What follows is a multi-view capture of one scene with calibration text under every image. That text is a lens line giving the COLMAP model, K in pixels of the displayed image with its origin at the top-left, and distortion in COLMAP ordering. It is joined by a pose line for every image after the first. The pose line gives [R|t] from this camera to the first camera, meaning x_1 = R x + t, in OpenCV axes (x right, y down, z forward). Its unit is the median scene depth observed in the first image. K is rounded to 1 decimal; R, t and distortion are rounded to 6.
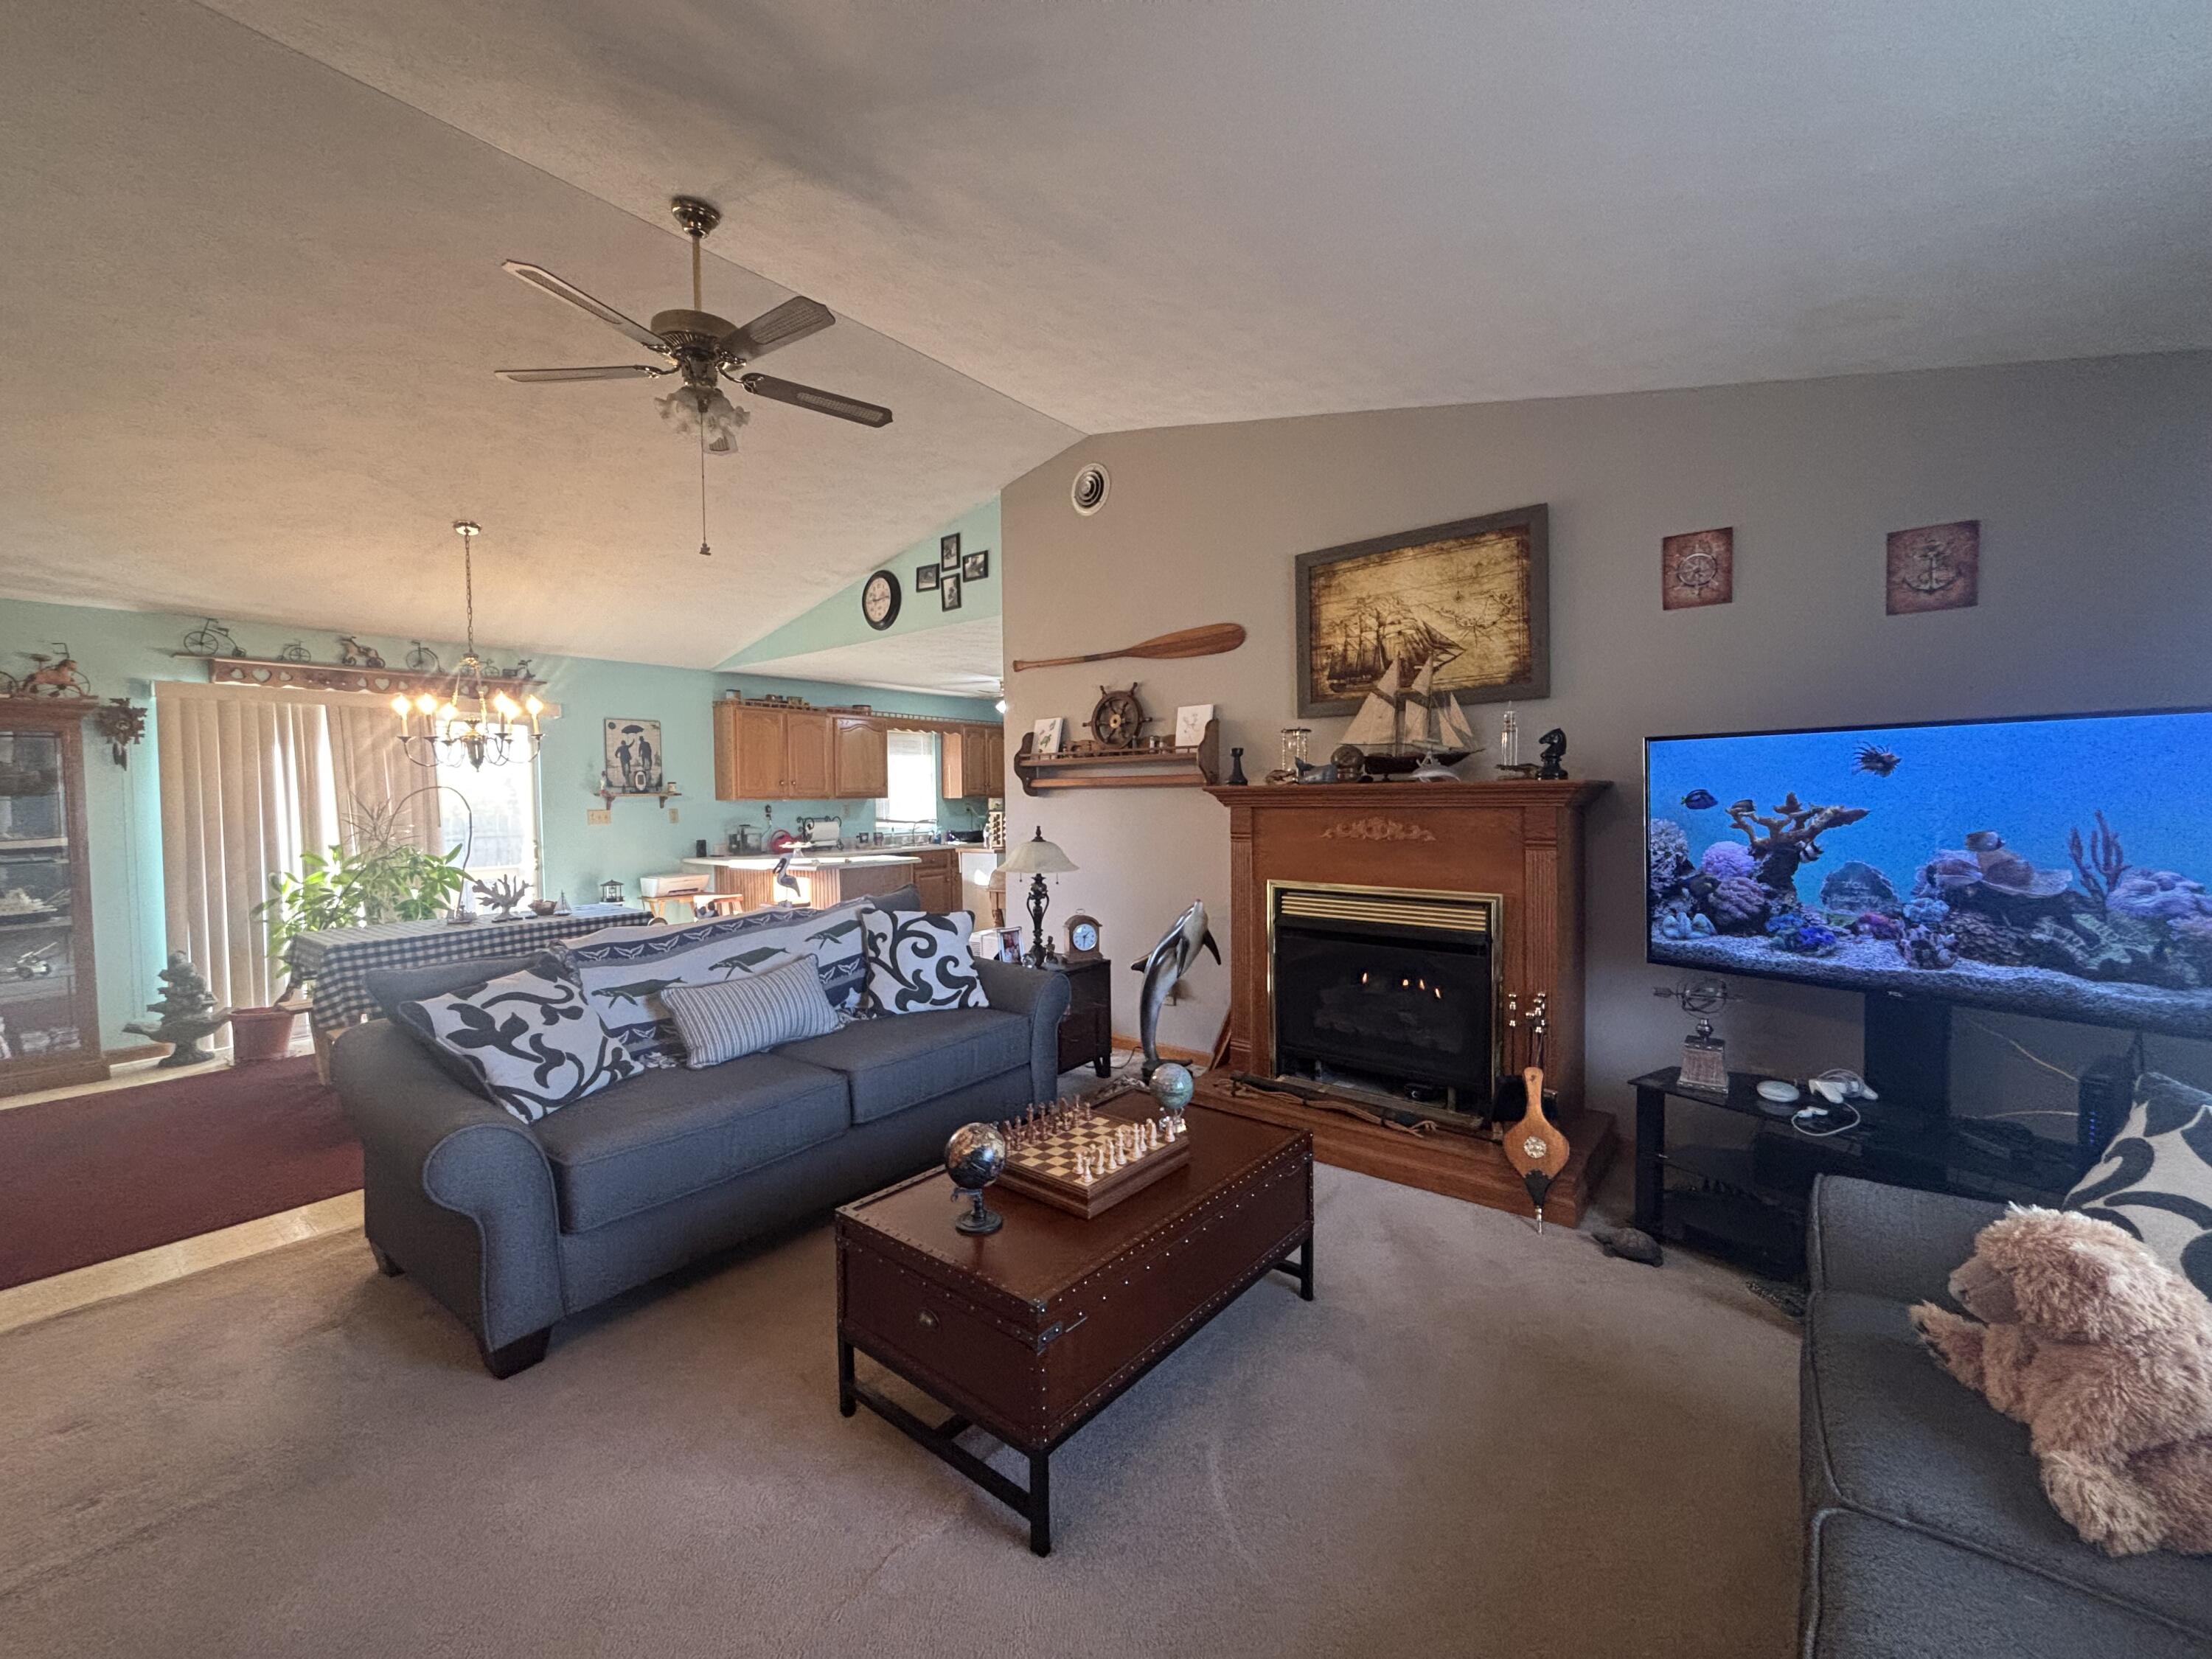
lens RADIAL K [[893.2, 0, 1106.0], [0, 893.2, 829.5], [0, 0, 1]] dist [0.013913, -0.000001]
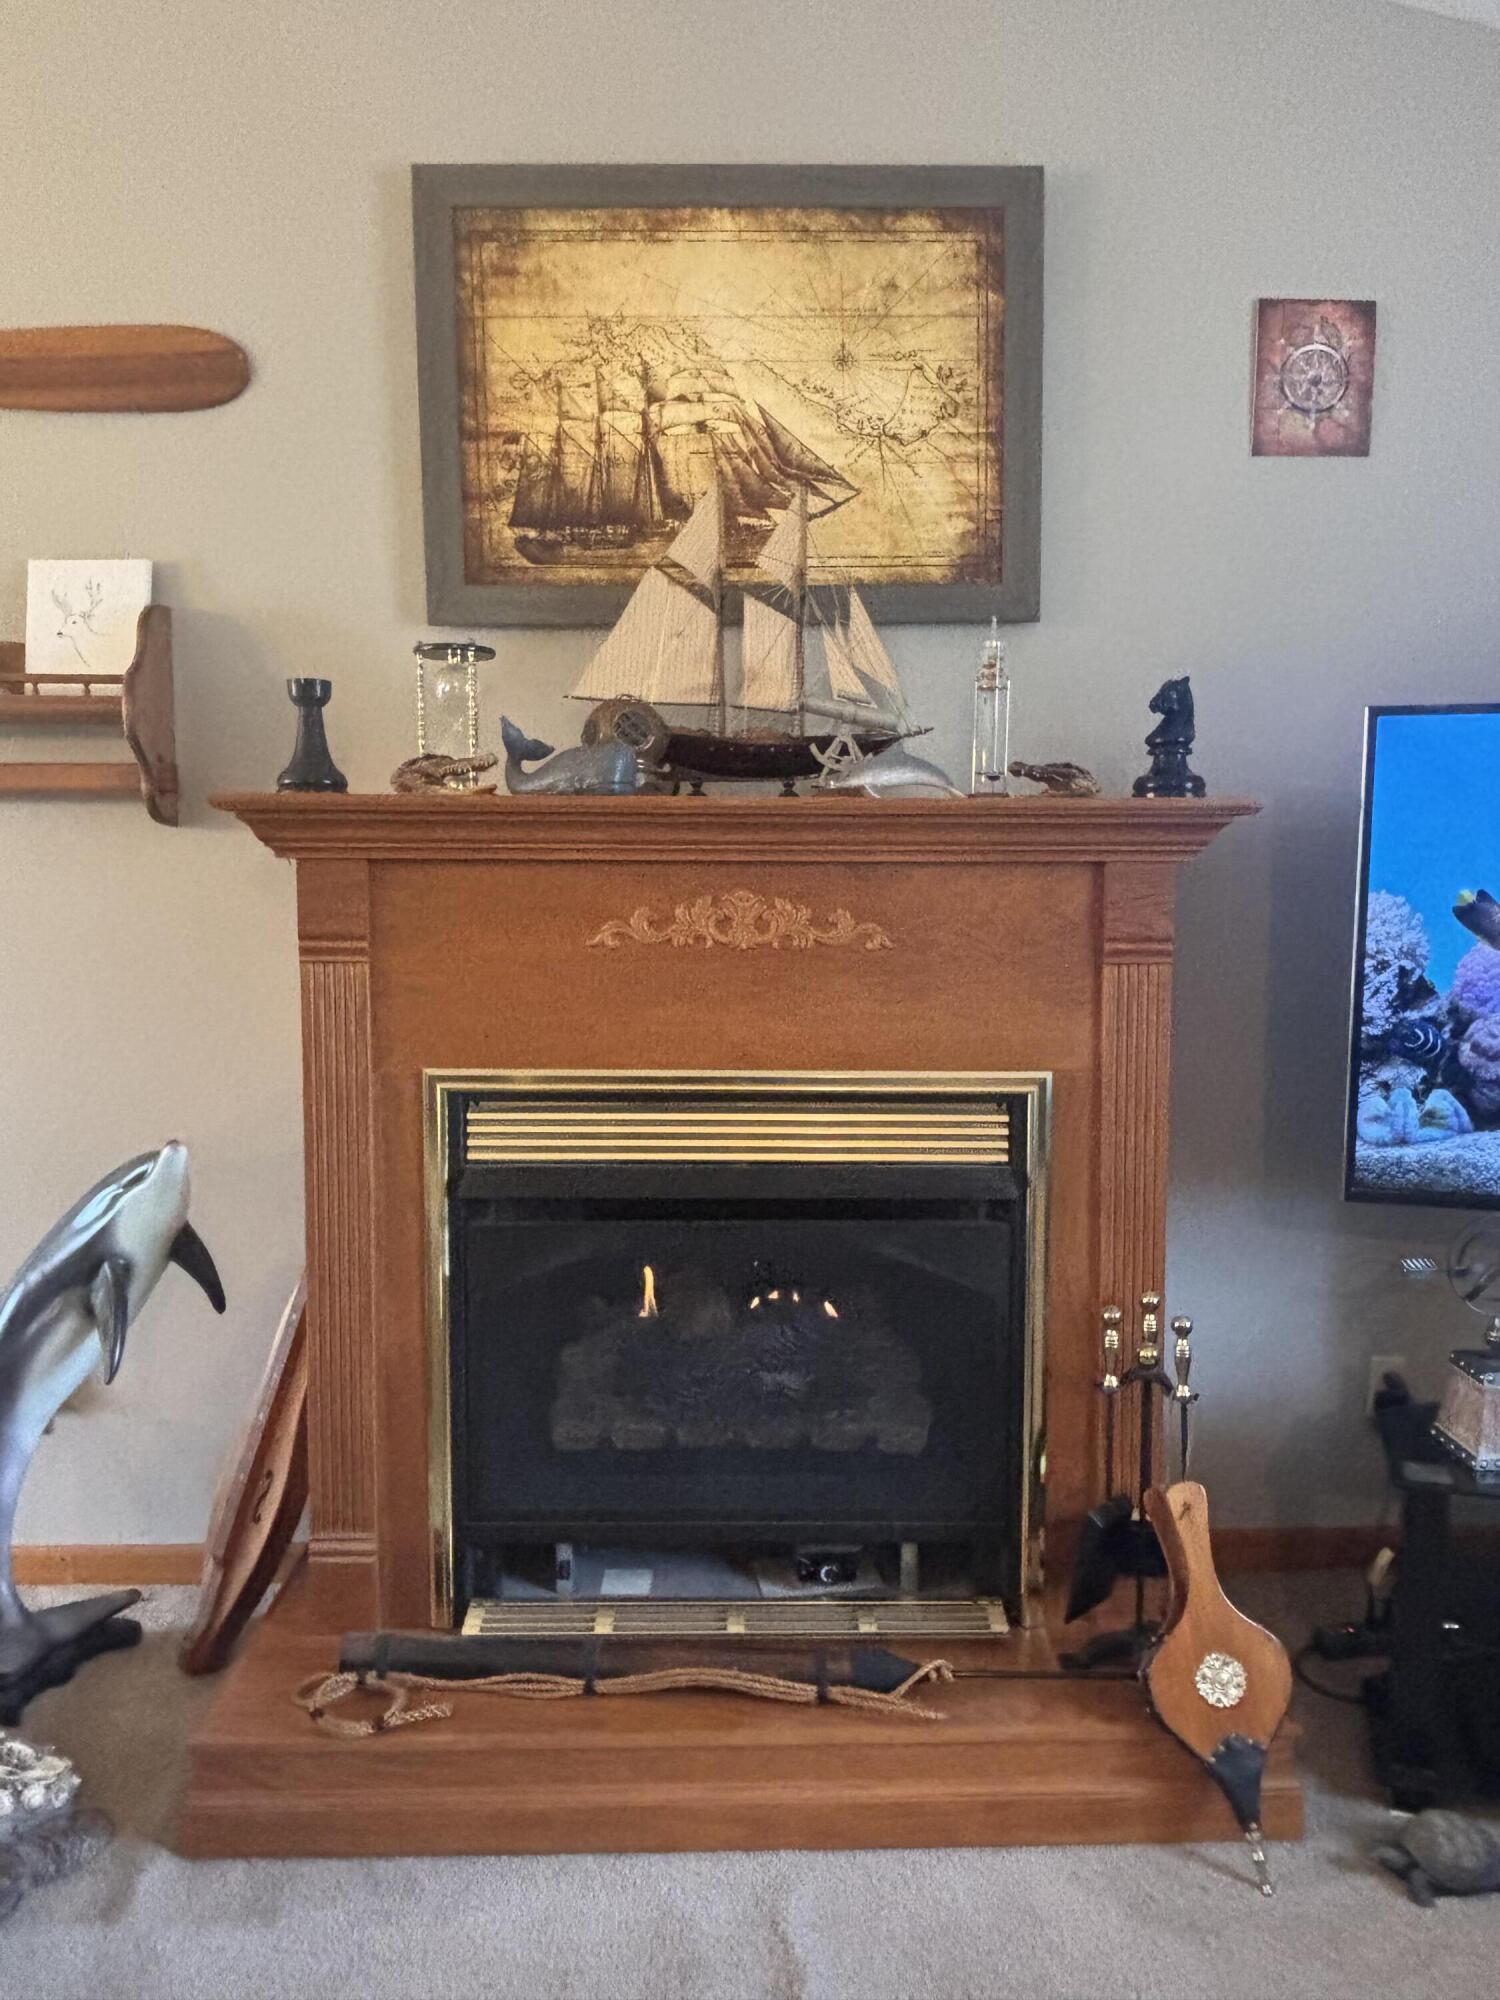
lens RADIAL K [[1436.2, 0, 751.9], [0, 1436.2, 986.9], [0, 0, 1]] dist [0.065181, -0.095242]
pose [[0.764464, -0.045172, 0.643082, -0.084340], [0.011673, 0.998348, 0.056251, -0.006341], [-0.644561, -0.035496, 0.763728, 0.502921]]
